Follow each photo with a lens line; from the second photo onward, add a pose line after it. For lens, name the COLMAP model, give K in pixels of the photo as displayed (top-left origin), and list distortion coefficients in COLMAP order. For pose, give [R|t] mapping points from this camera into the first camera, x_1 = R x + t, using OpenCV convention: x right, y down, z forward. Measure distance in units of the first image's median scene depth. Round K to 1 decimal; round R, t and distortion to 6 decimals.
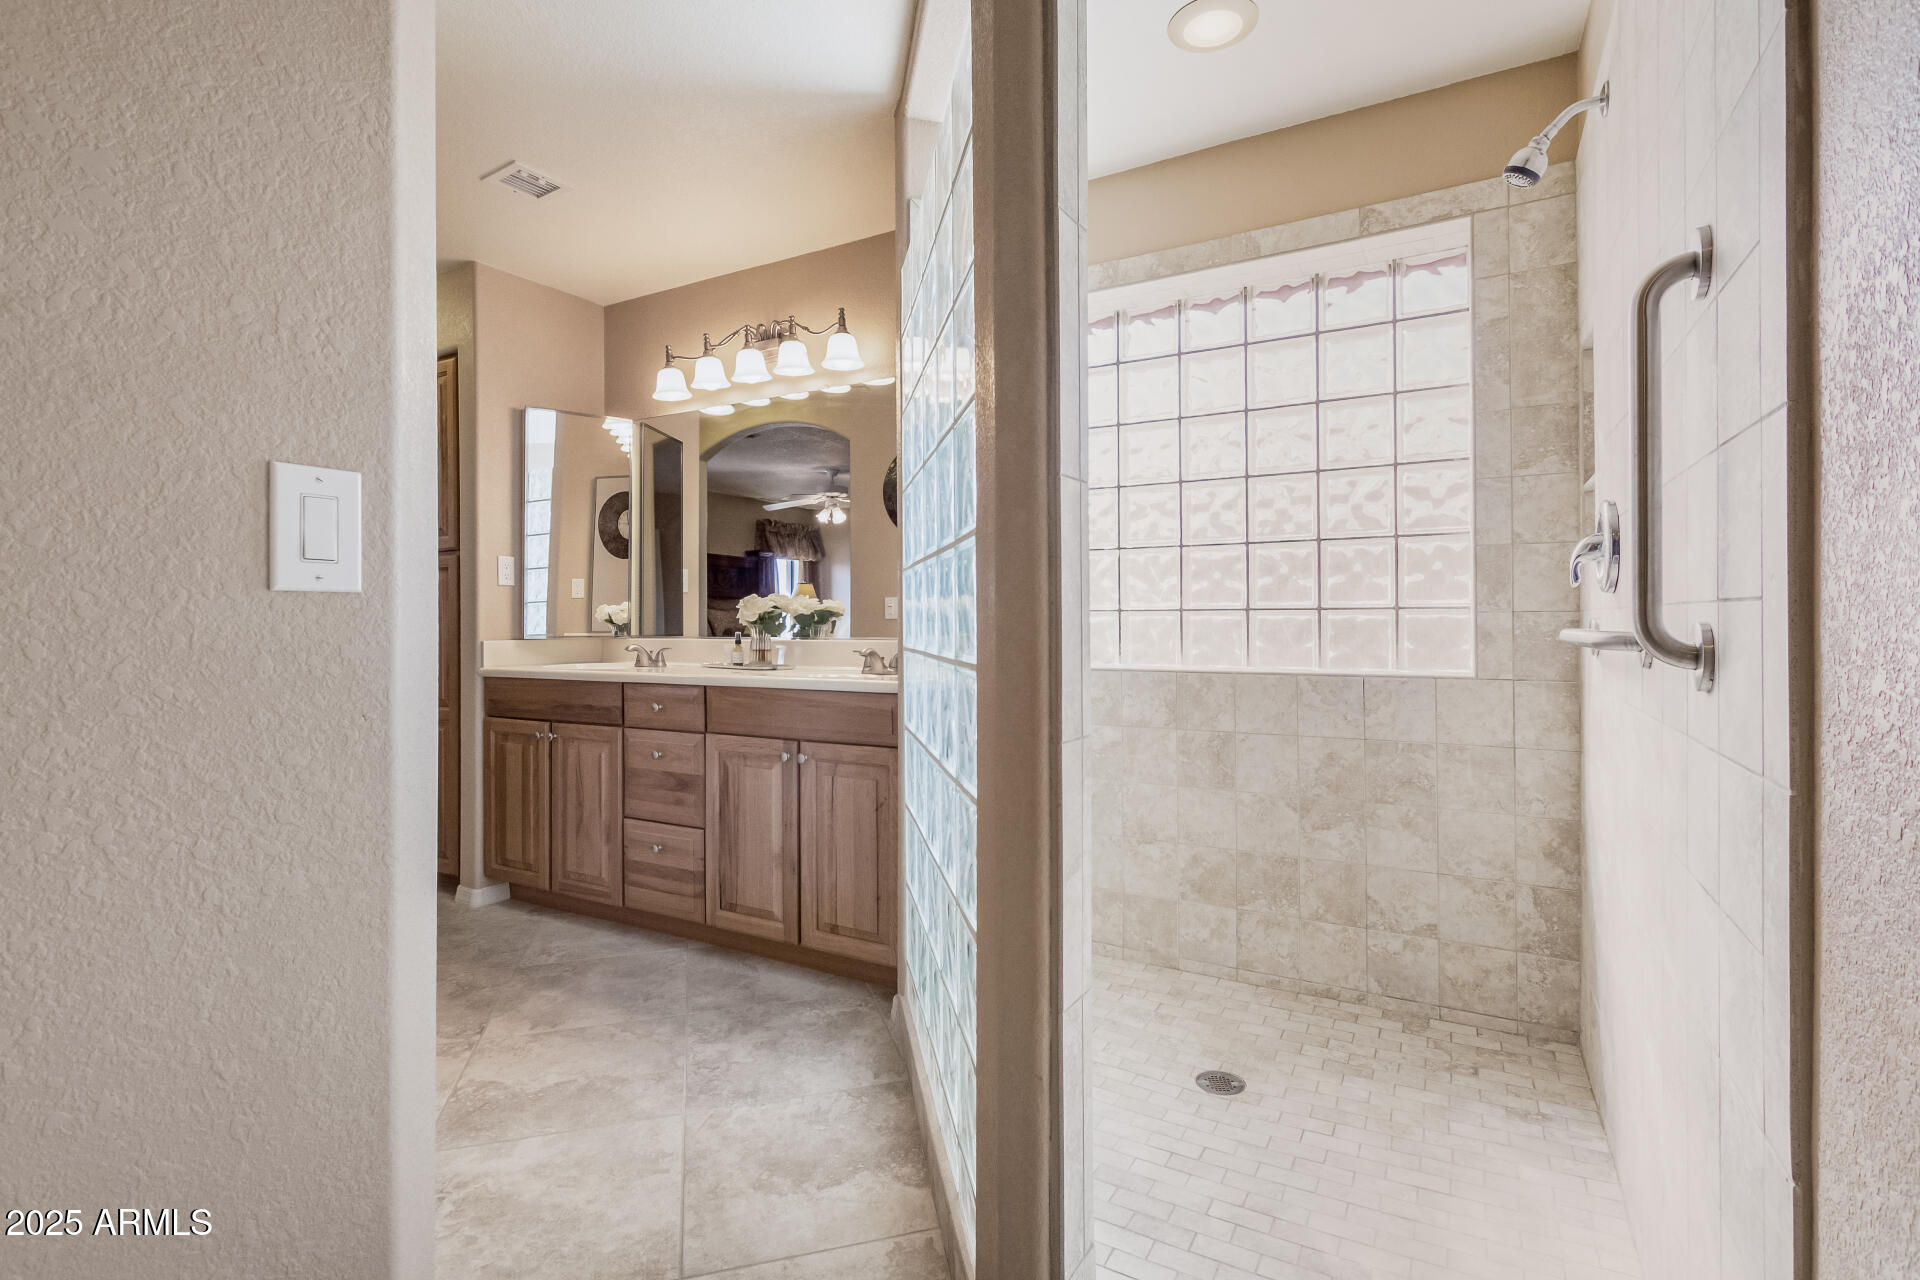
lens RADIAL K [[885.8, 0, 938.0], [0, 885.8, 606.3], [0, 0, 1]] dist [0.005222, 0.000056]
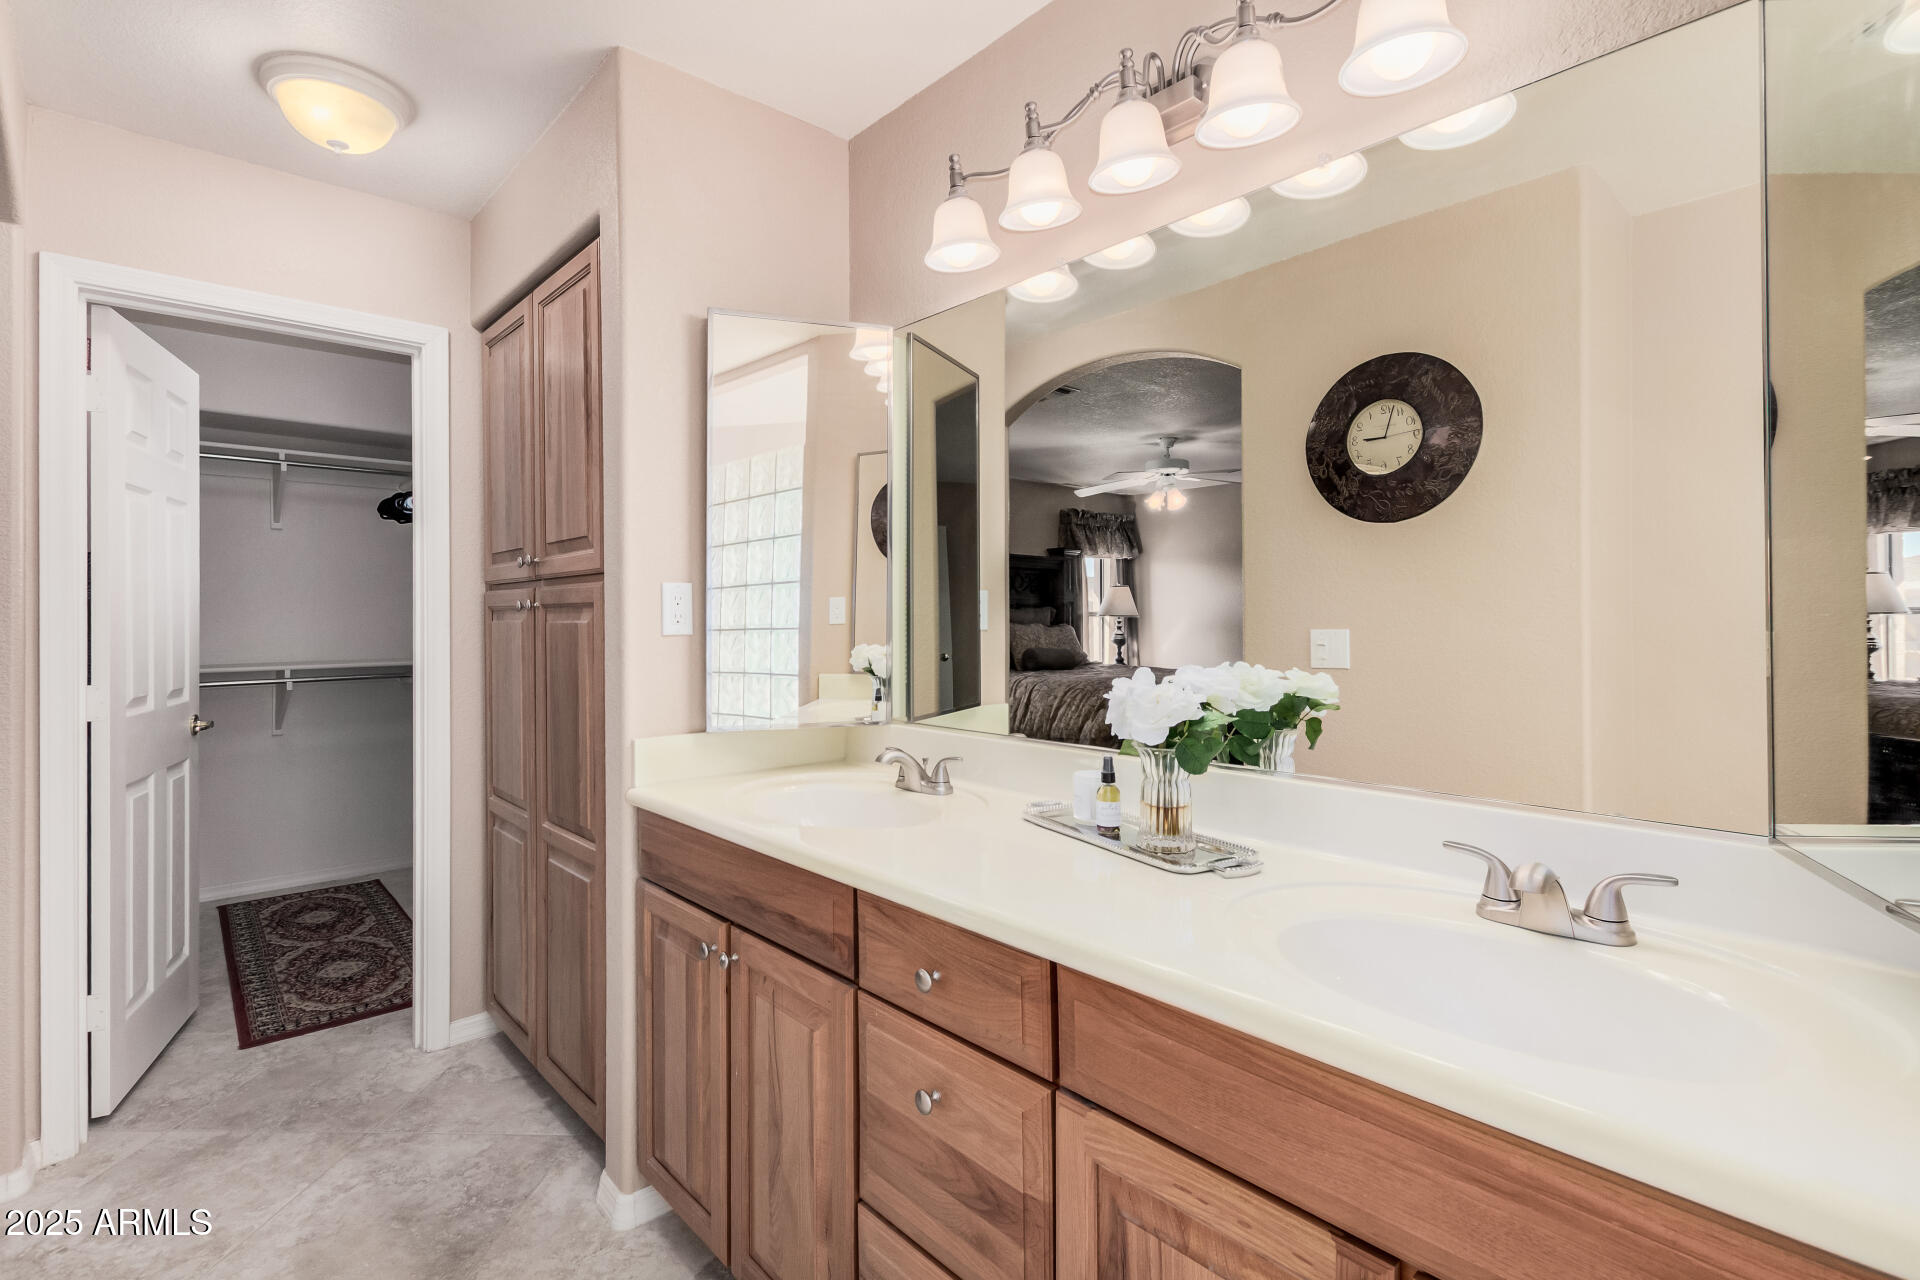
lens RADIAL K [[885.8, 0, 938.1], [0, 885.8, 613.6], [0, 0, 1]] dist [0.005222, 0.000056]
pose [[0.950078, 0.001330, -0.312009, -0.124211], [0.003990, 0.999857, 0.016413, -0.035420], [0.311986, -0.016839, 0.949937, 0.410743]]
